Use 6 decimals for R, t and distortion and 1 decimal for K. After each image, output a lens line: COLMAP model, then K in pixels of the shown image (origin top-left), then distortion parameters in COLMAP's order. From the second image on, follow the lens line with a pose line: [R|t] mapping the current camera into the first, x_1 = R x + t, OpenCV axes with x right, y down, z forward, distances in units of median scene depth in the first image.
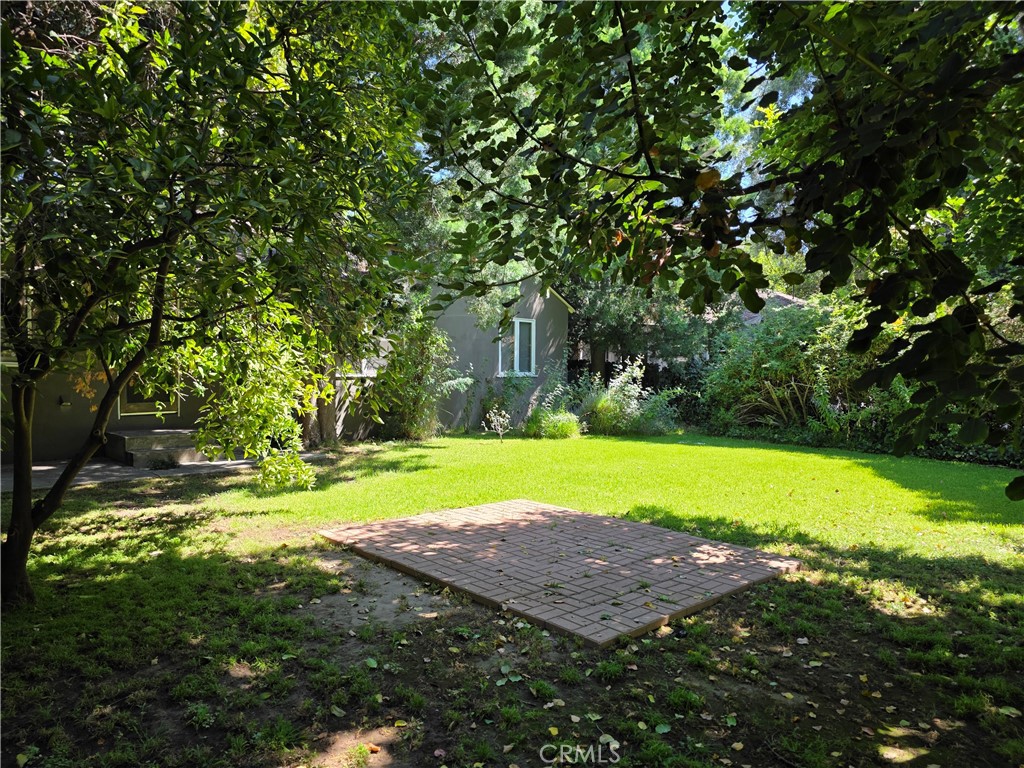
lens RADIAL K [[691.7, 0, 517.0], [0, 691.7, 380.2], [0, 0, 1]] dist [0.037007, -0.029461]
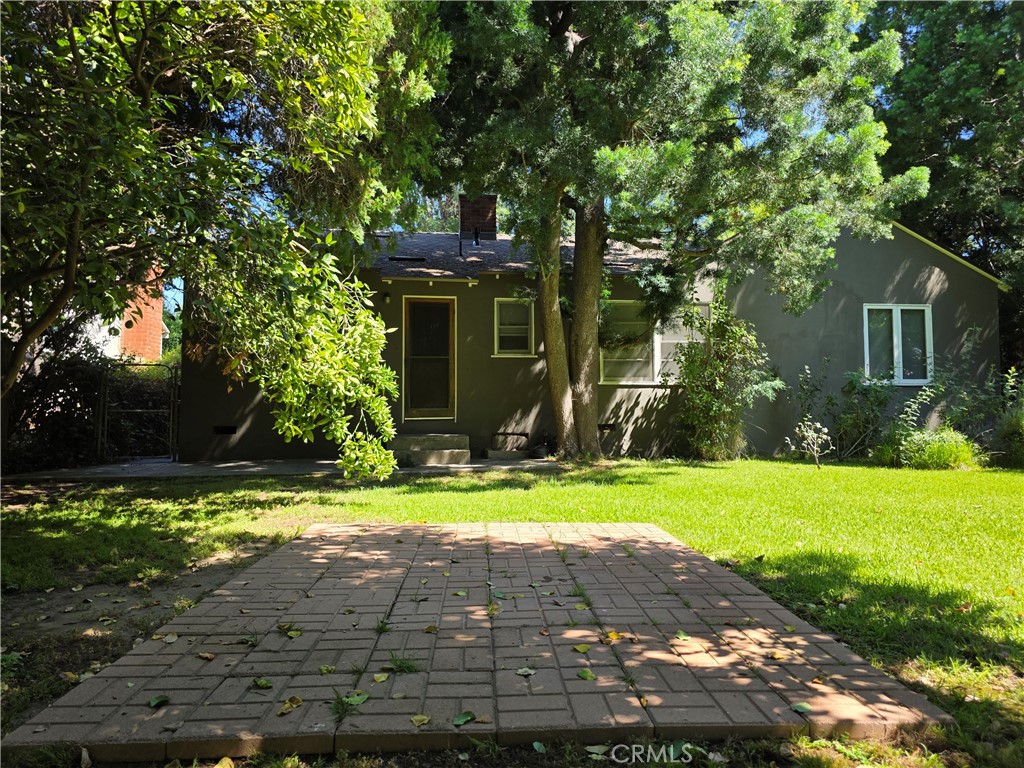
lens RADIAL K [[689.8, 0, 511.4], [0, 689.8, 381.7], [0, 0, 1]] dist [0.037736, -0.028229]
pose [[0.772799, -0.037710, -0.633529, 0.561429], [-0.000036, 0.998231, -0.059462, 0.131340], [0.634650, 0.045975, 0.771431, 0.687176]]
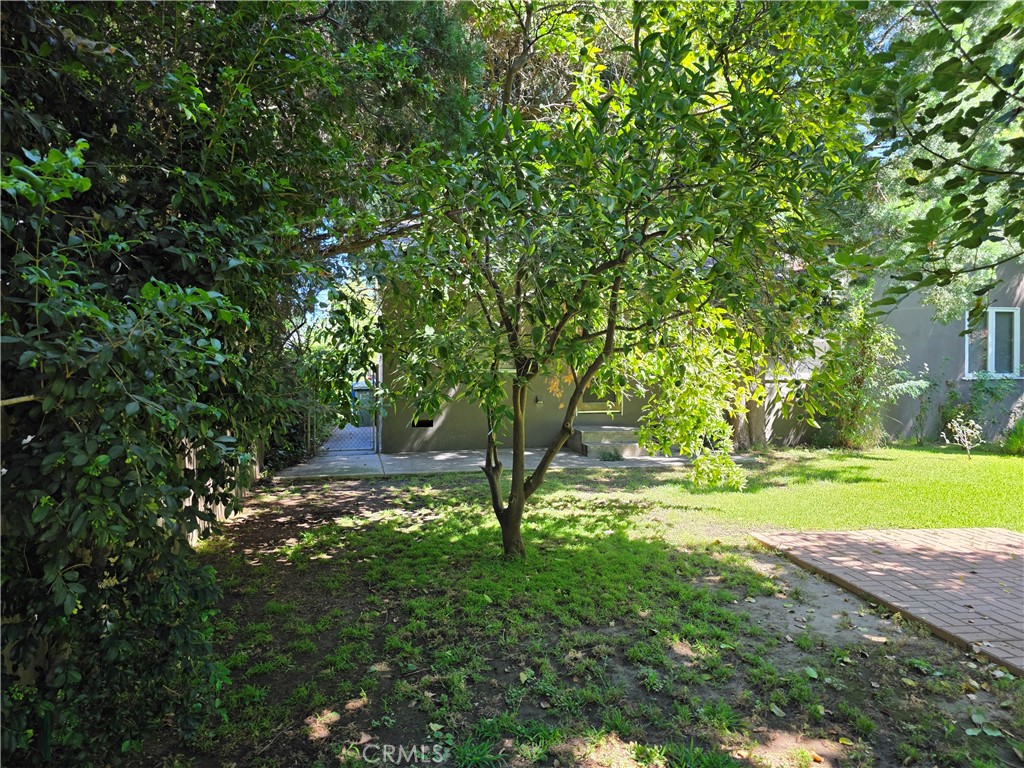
lens RADIAL K [[689.8, 0, 511.4], [0, 689.8, 381.7], [0, 0, 1]] dist [0.037736, -0.028229]
pose [[0.823611, -0.002380, -0.567149, -0.001157], [0.000637, 0.999994, -0.003271, 0.002459], [0.567154, 0.002333, 0.823608, -0.033655]]
